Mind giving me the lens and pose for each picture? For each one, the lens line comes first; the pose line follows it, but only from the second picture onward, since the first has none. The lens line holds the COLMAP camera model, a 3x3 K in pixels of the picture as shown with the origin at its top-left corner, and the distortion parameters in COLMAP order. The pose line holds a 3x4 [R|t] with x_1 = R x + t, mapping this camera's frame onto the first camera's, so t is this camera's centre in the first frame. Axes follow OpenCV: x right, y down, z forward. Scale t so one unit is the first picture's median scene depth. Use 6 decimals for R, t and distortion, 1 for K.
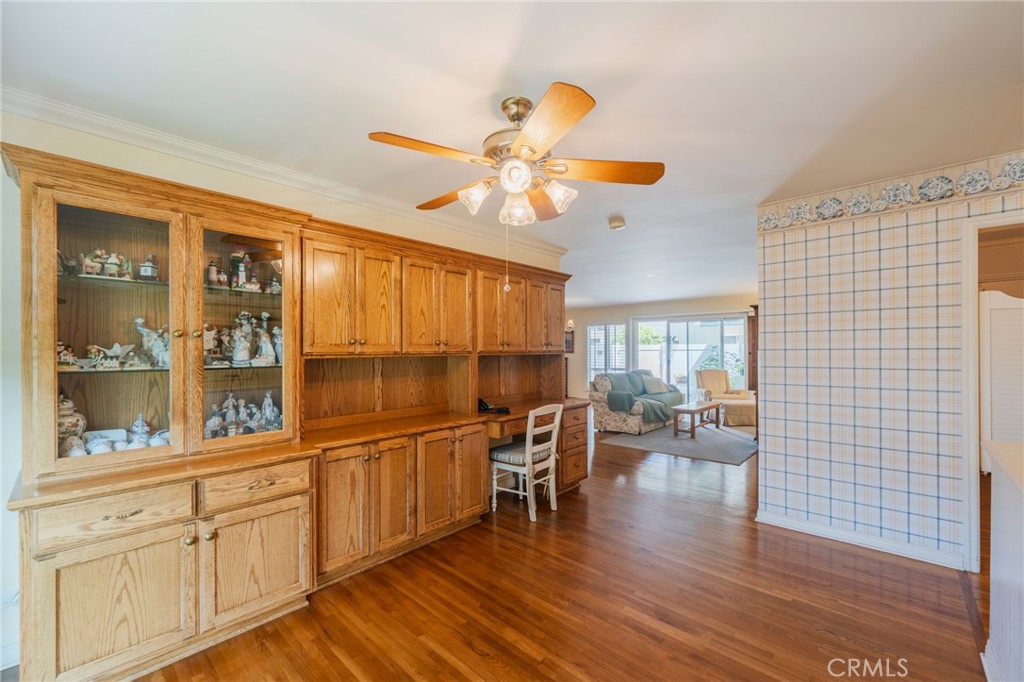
lens RADIAL K [[414.5, 0, 507.0], [0, 414.5, 351.0], [0, 0, 1]] dist [-0.000066, -0.000622]
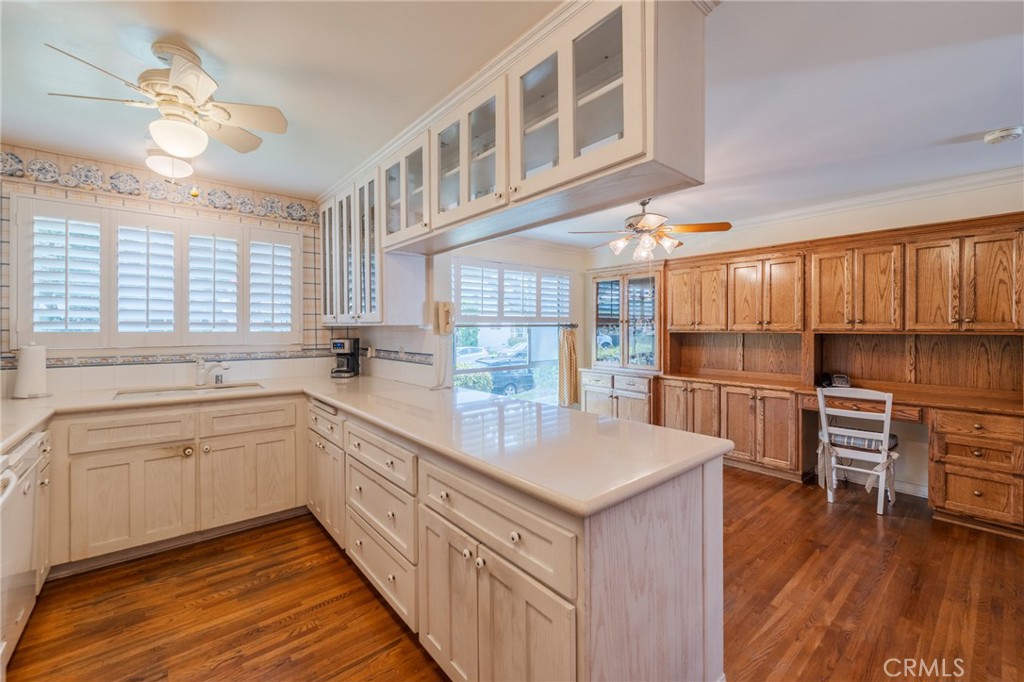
lens RADIAL K [[414.5, 0, 510.4], [0, 414.5, 329.4], [0, 0, 1]] dist [-0.000066, -0.000622]
pose [[-0.121531, 0.012566, -0.992508, 1.205425], [0.002715, 0.999920, 0.012327, -0.016235], [0.992584, -0.001197, -0.121555, 0.387636]]
